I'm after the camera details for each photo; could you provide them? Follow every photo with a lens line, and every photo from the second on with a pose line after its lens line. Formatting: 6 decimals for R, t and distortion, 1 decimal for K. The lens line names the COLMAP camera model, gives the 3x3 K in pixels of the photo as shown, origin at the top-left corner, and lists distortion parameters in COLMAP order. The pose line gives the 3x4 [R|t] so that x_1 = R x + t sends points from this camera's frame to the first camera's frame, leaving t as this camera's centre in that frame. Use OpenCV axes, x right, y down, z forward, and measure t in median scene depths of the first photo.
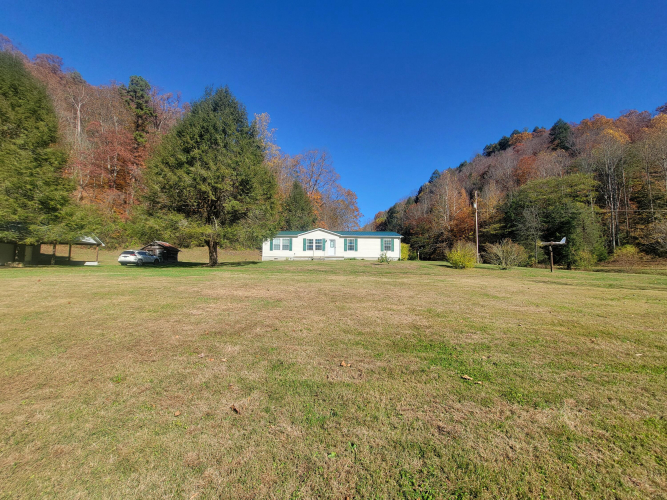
lens RADIAL K [[275.0, 0, 331.1], [0, 275.0, 247.9], [0, 0, 1]] dist [-0.002253, 0.000617]
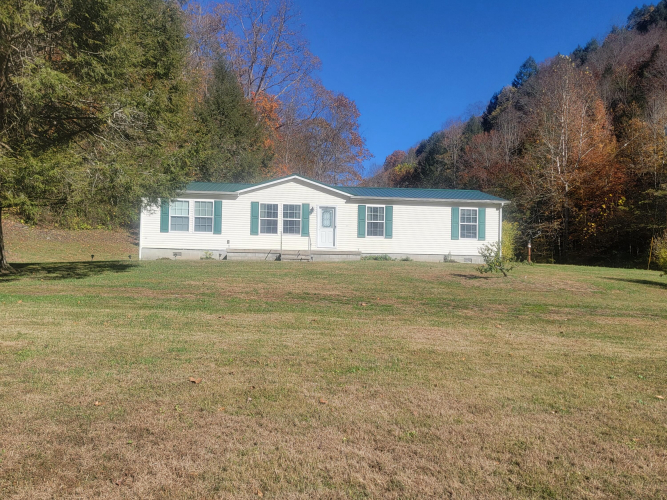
lens RADIAL K [[591.4, 0, 332.2], [0, 591.4, 255.9], [0, 0, 1]] dist [0.072888, -0.027023]
pose [[0.996819, 0.015365, 0.078209, -0.052401], [-0.018948, 0.998794, 0.045287, 0.000929], [-0.077419, -0.046625, 0.995908, 0.175462]]
